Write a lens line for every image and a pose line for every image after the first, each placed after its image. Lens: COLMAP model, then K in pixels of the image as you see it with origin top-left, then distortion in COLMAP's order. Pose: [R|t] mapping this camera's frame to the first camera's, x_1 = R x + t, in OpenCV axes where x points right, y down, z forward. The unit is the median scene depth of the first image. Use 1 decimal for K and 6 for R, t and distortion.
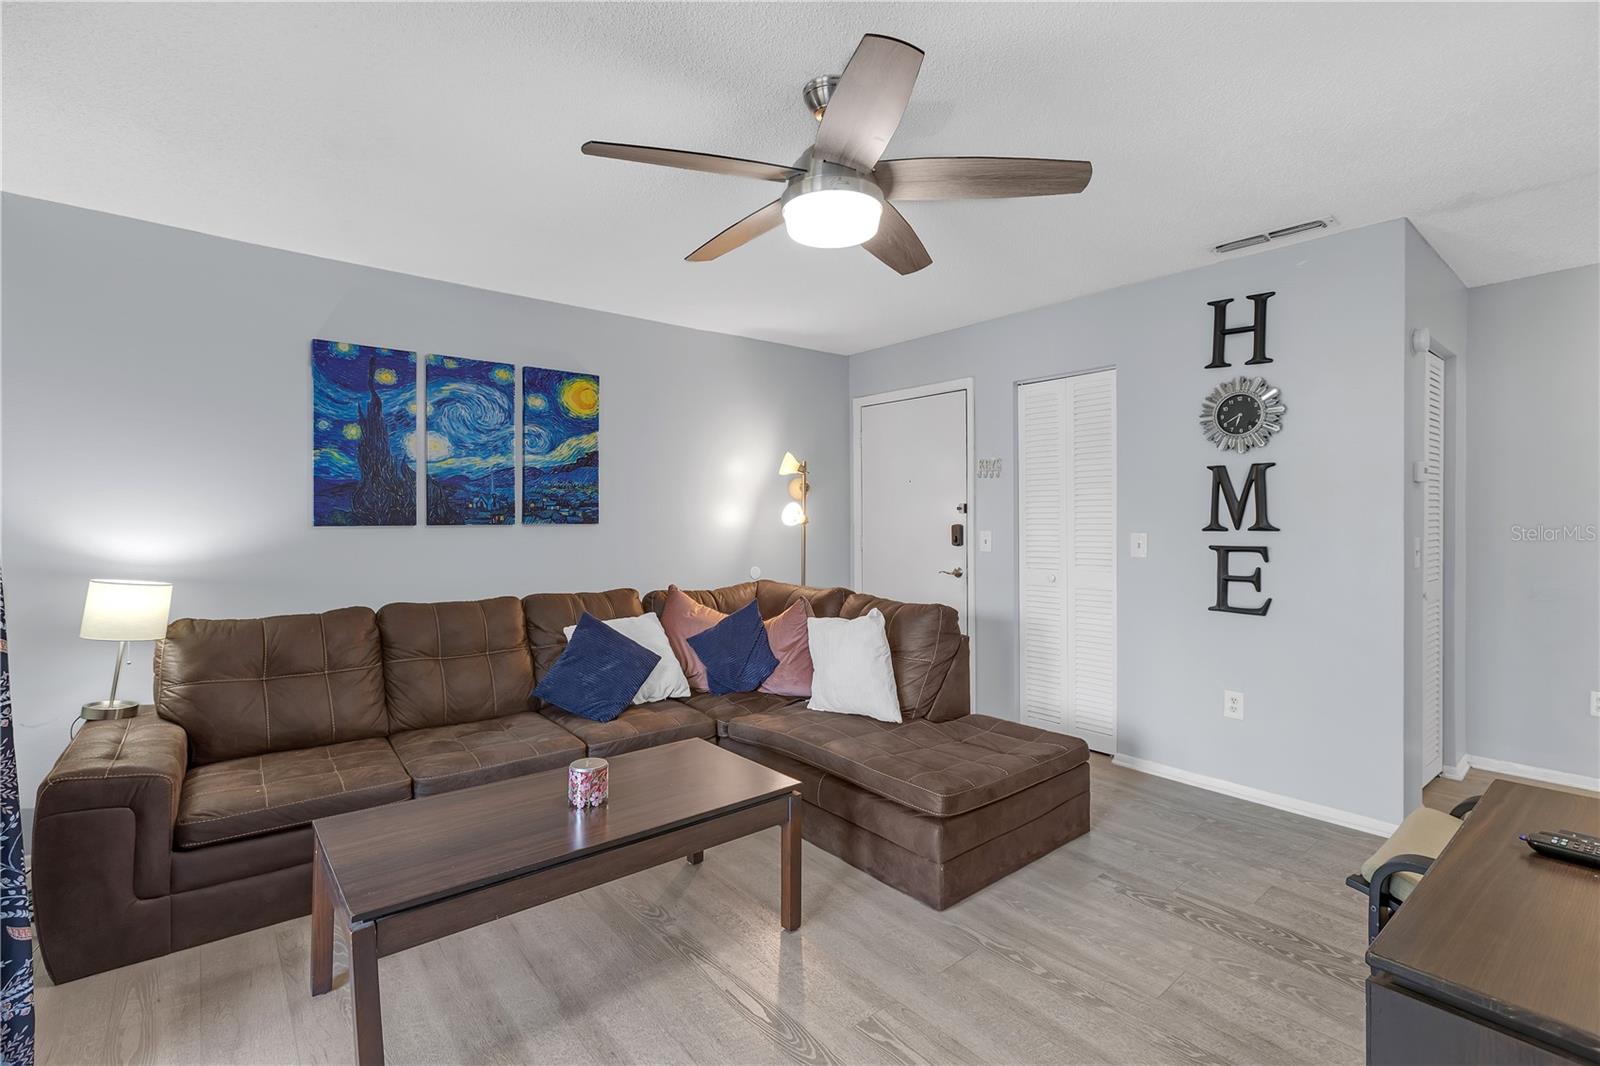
lens RADIAL K [[727.0, 0, 787.1], [0, 727.0, 520.3], [0, 0, 1]] dist [0.002554, 0.000226]
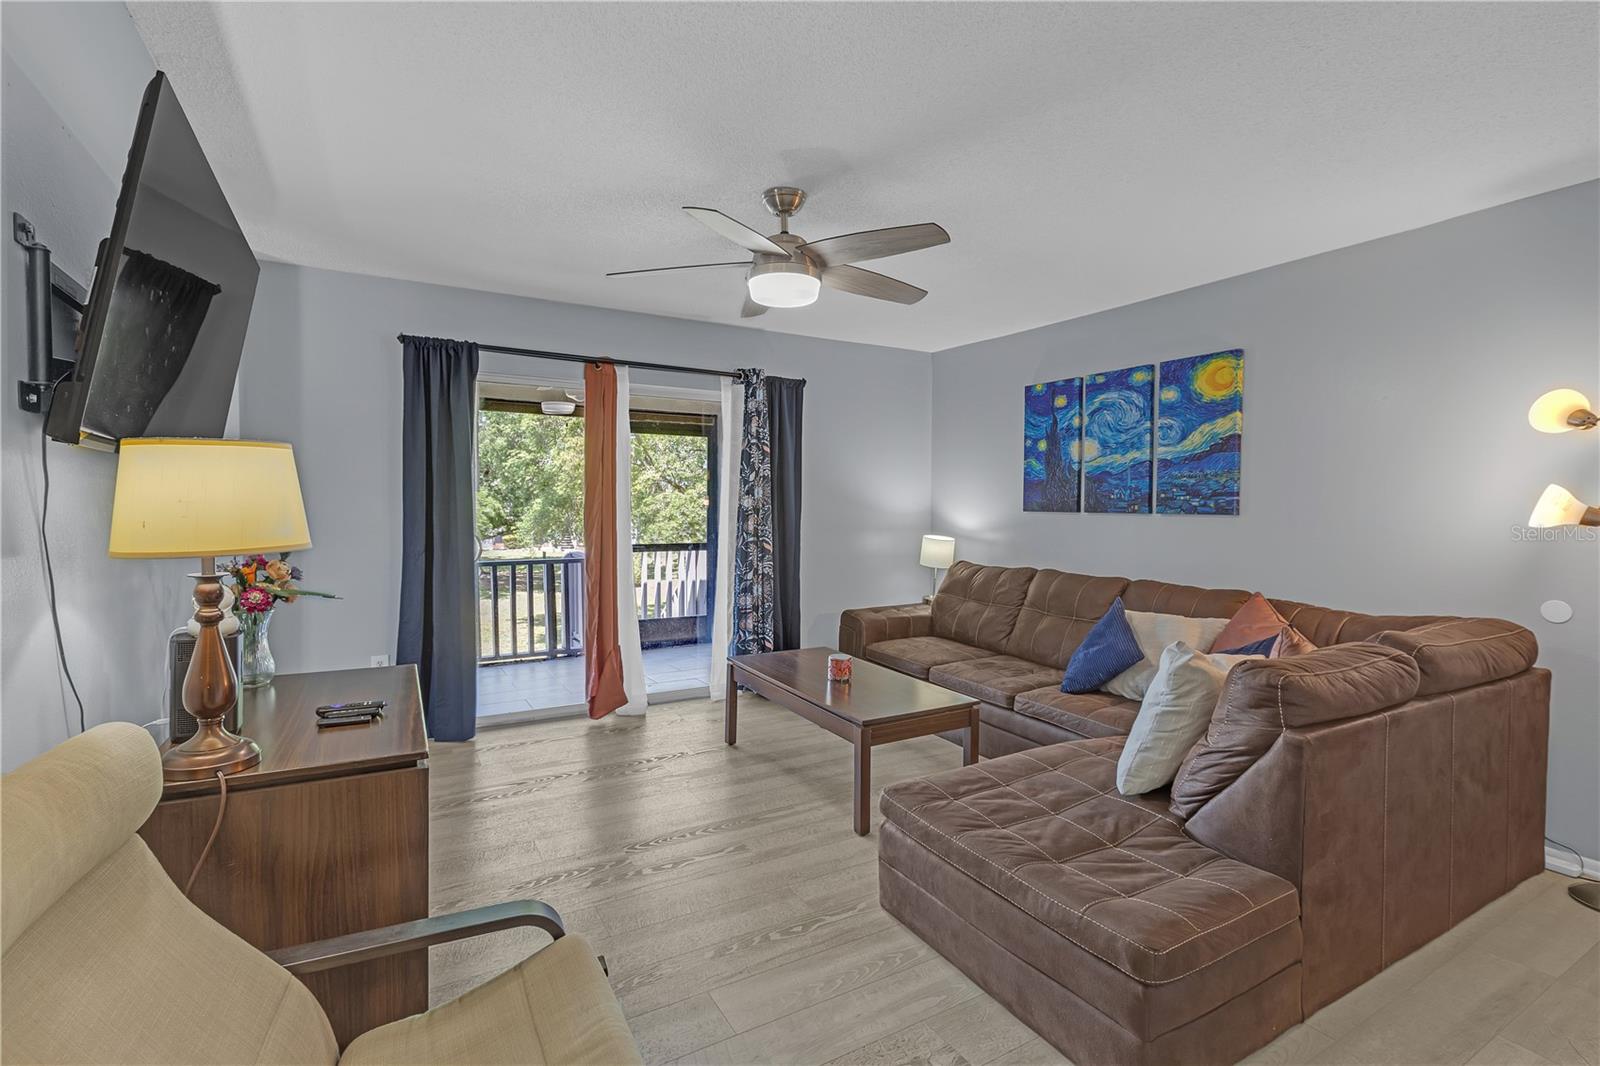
lens RADIAL K [[727.0, 0, 807.2], [0, 727.0, 520.4], [0, 0, 1]] dist [0.002554, 0.000226]
pose [[-0.157021, 0.019263, -0.987407, 0.784700], [-0.018324, 0.999581, 0.022414, 0.000617], [0.987425, 0.021612, -0.156602, 0.693784]]
